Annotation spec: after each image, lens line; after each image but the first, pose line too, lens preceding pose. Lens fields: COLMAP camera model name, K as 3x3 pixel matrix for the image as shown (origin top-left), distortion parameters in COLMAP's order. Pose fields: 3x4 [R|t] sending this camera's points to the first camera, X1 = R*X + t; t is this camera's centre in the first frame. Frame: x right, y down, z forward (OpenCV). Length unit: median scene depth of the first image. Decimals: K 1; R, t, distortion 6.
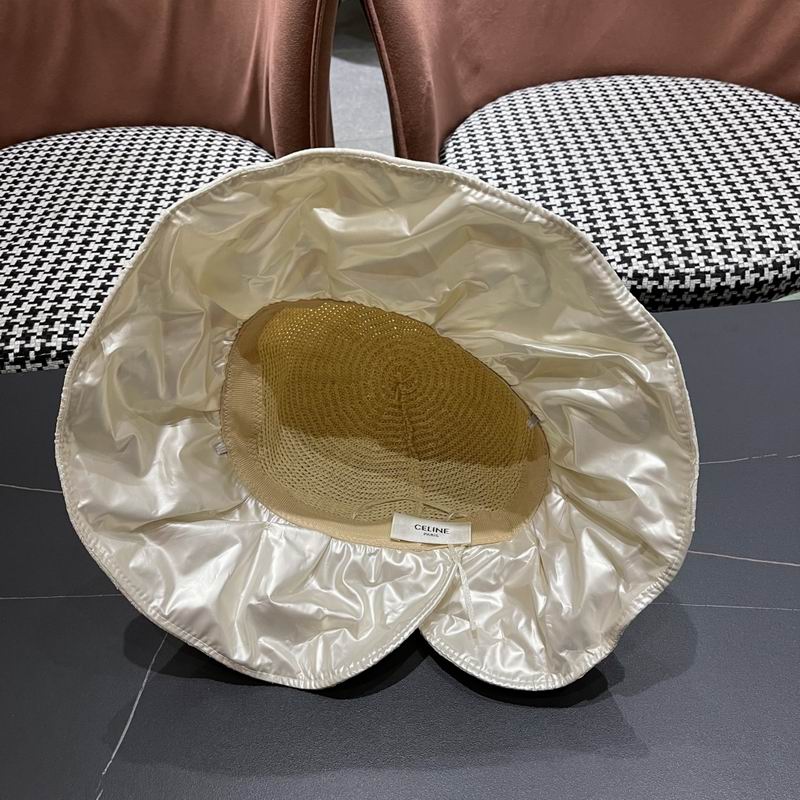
lens RADIAL K [[827.4, 0, 400.6], [0, 827.4, 407.5], [0, 0, 1]] dist [0.010596, 0.000000]
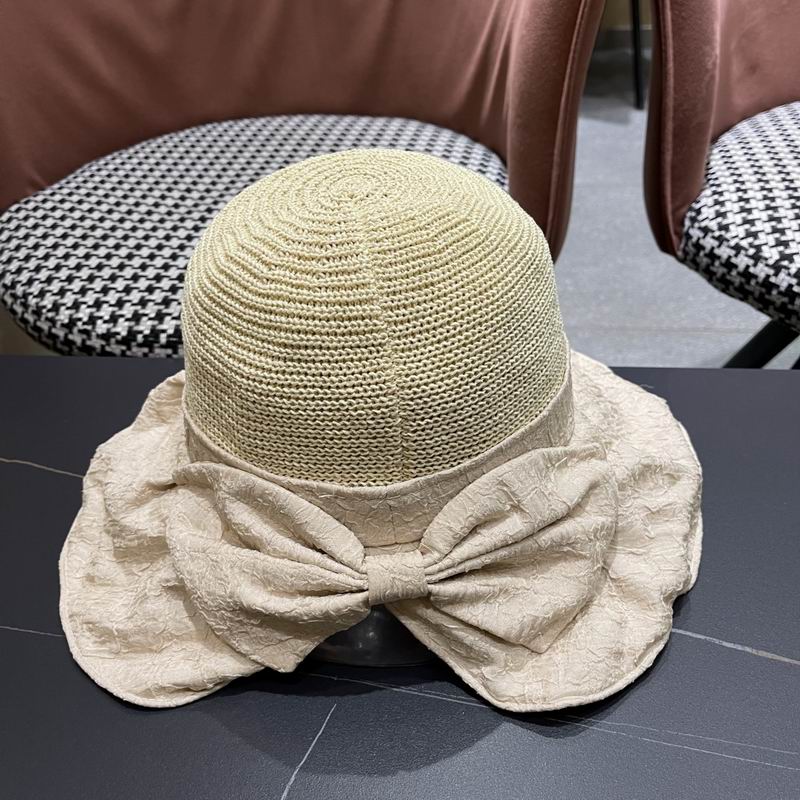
lens RADIAL K [[827.4, 0, 401.0], [0, 827.4, 417.4], [0, 0, 1]] dist [0.010596, 0.000000]
pose [[0.979585, 0.120032, -0.161261, -0.087939], [-0.132099, 0.989018, -0.066283, 0.033974], [0.151534, 0.086232, 0.984683, 0.212006]]
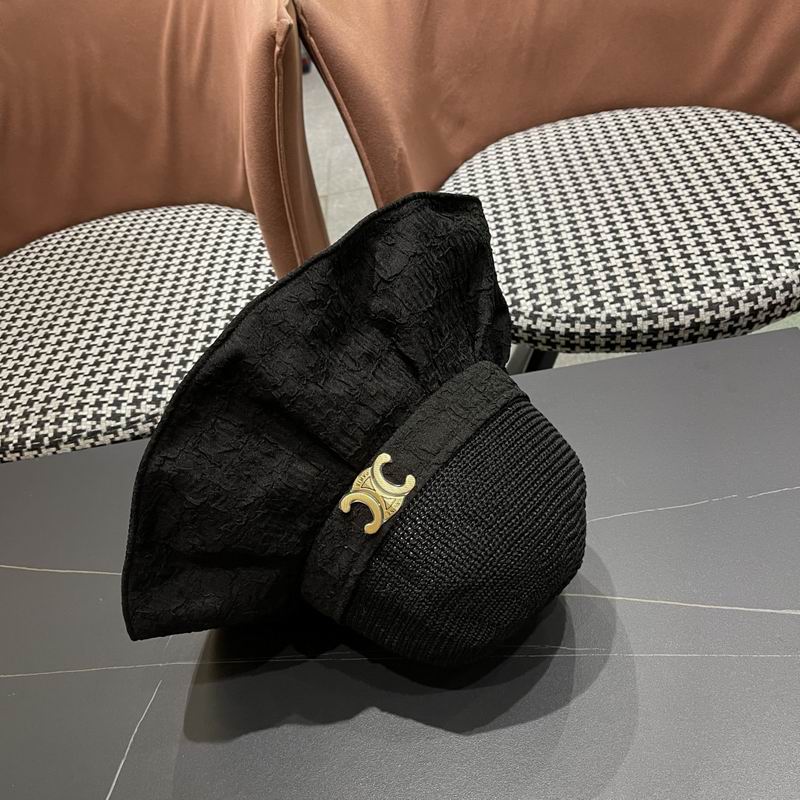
lens RADIAL K [[827.4, 0, 406.7], [0, 827.4, 414.5], [0, 0, 1]] dist [0.010596, 0.000000]
pose [[0.992502, -0.073410, -0.097729, 0.117643], [0.071781, 0.997218, -0.020088, -0.036509], [0.098932, 0.012922, 0.995010, -0.032966]]
